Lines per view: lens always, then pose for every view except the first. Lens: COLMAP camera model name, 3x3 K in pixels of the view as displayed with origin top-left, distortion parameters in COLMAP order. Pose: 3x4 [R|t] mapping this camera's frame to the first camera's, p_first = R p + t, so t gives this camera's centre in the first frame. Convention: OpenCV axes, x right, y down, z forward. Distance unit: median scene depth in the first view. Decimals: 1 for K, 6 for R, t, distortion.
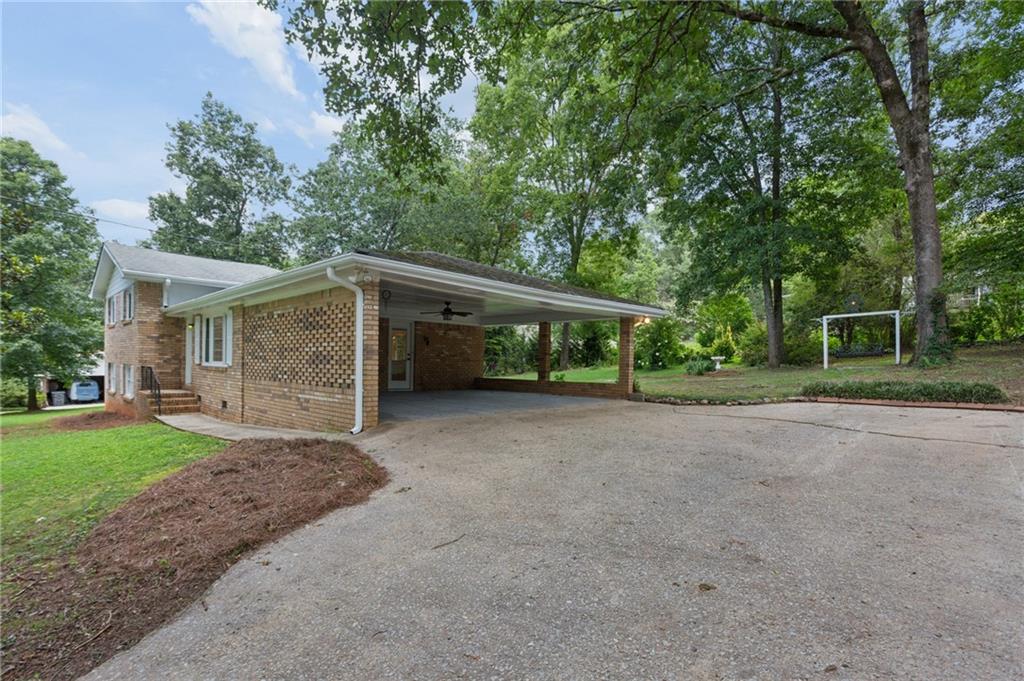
lens RADIAL K [[496.4, 0, 511.1], [0, 496.4, 371.8], [0, 0, 1]] dist [0.008494, 0.001027]
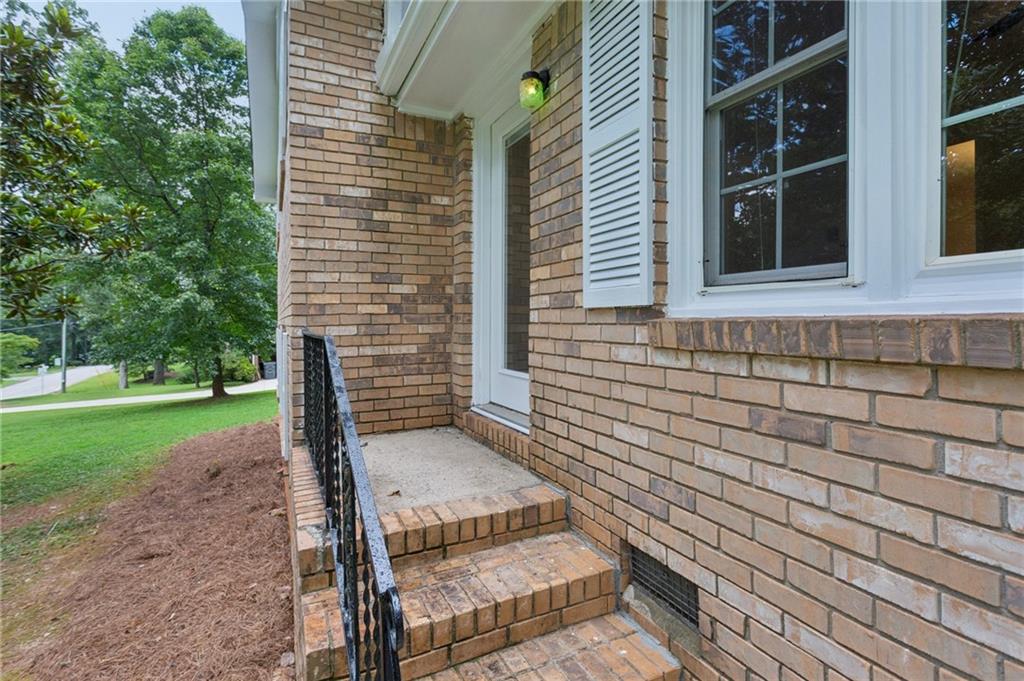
lens RADIAL K [[496.4, 0, 498.7], [0, 496.4, 318.4], [0, 0, 1]] dist [0.008494, 0.001027]
pose [[0.937132, -0.030427, -0.347647, -0.569296], [0.022681, 0.999396, -0.026330, -0.009734], [0.348238, 0.016789, 0.937256, 0.801262]]
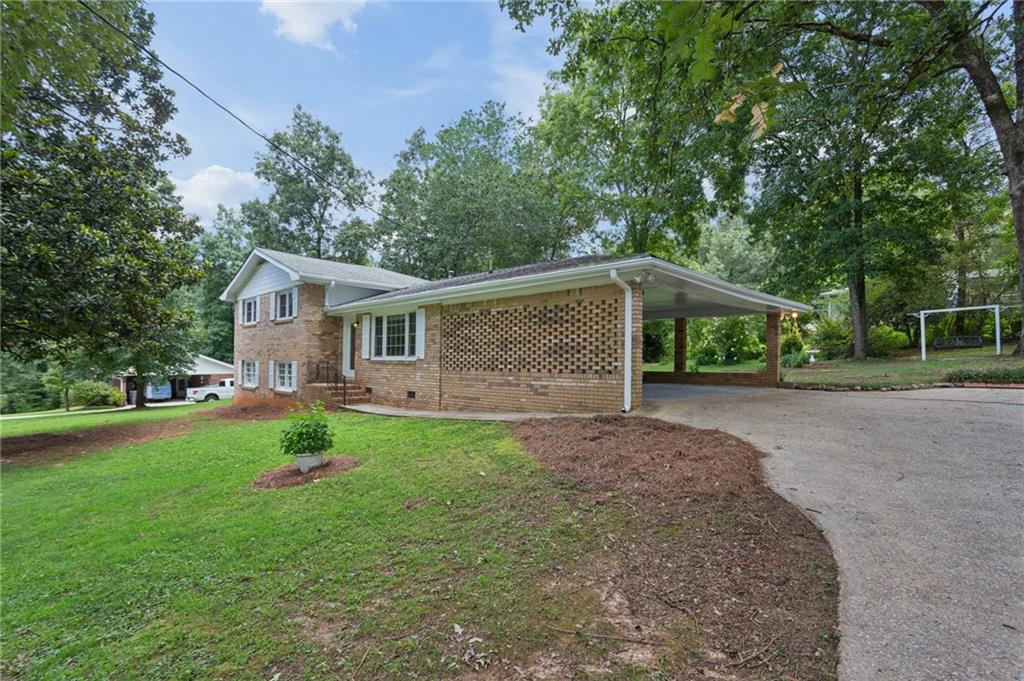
lens RADIAL K [[496.4, 0, 518.8], [0, 496.4, 361.5], [0, 0, 1]] dist [0.008494, 0.001027]
pose [[0.999968, -0.007477, 0.002691, -0.277210], [0.007529, 0.999773, -0.019937, 0.013391], [-0.002541, 0.019957, 0.999798, -0.078830]]
